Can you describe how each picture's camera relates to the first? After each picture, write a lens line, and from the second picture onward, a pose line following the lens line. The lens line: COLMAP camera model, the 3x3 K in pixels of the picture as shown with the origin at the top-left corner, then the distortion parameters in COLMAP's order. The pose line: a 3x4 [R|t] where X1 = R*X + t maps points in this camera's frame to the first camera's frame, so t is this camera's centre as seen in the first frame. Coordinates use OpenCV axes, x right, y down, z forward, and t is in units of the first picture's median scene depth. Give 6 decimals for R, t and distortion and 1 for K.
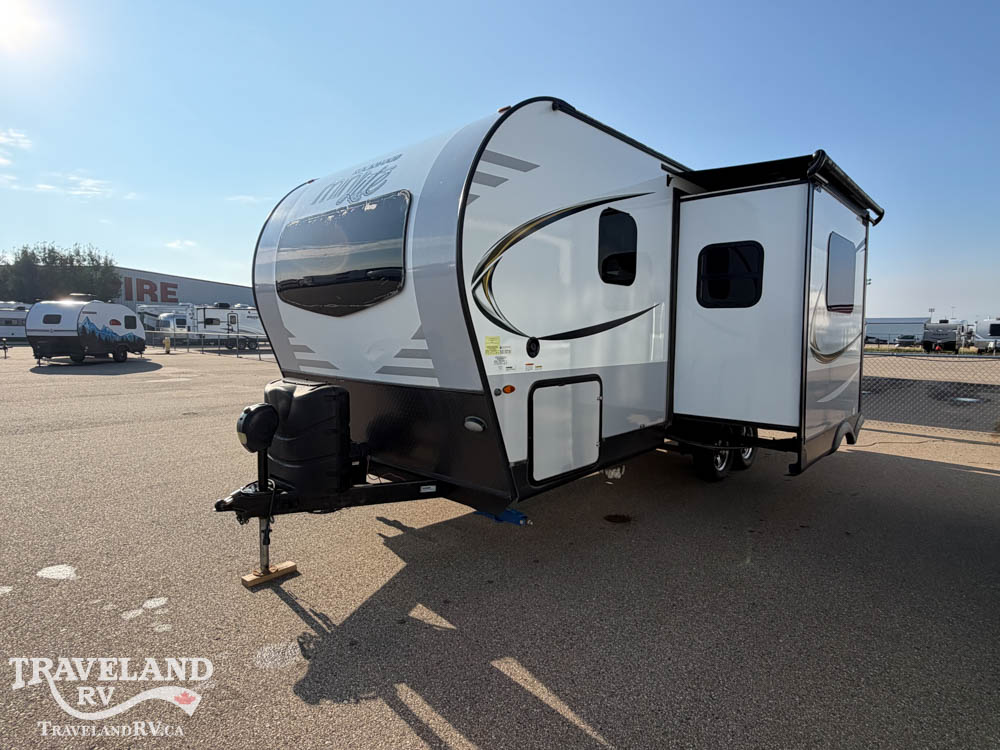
lens RADIAL K [[544.9, 0, 499.2], [0, 544.9, 373.0], [0, 0, 1]] dist [0.003511, -0.000085]
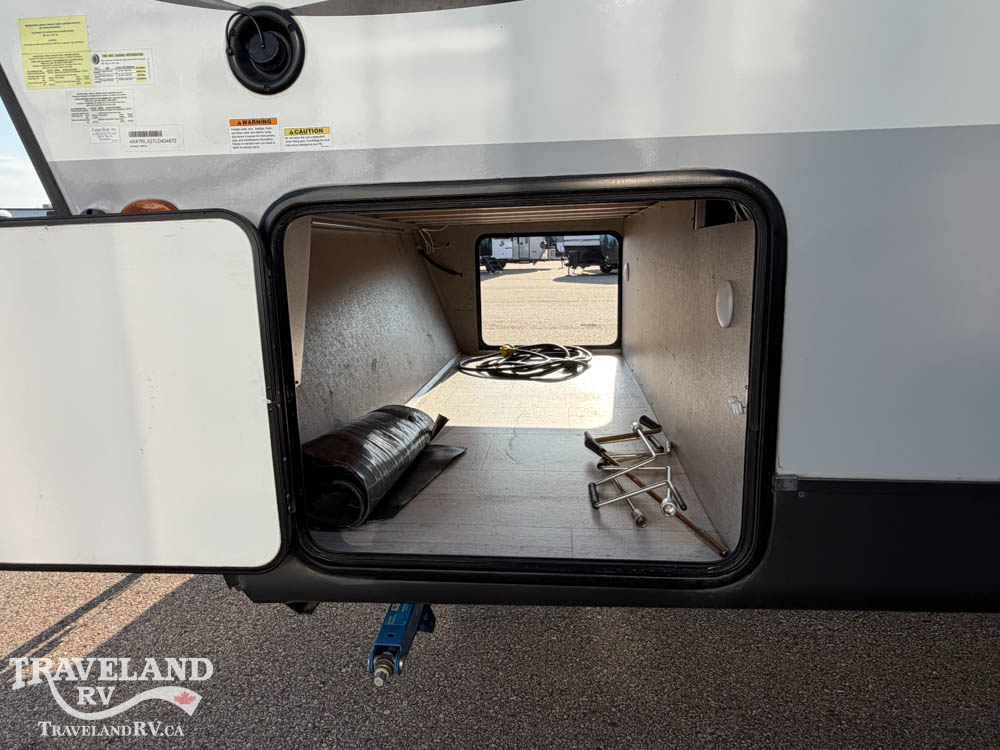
lens RADIAL K [[637.6, 0, 500.3], [0, 637.6, 373.4], [0, 0, 1]] dist [-0.001719, -0.000427]
pose [[0.604084, 0.136187, -0.785198, 0.386283], [-0.041385, 0.989321, 0.139751, 0.055972], [0.795845, -0.051926, 0.603269, 0.915048]]
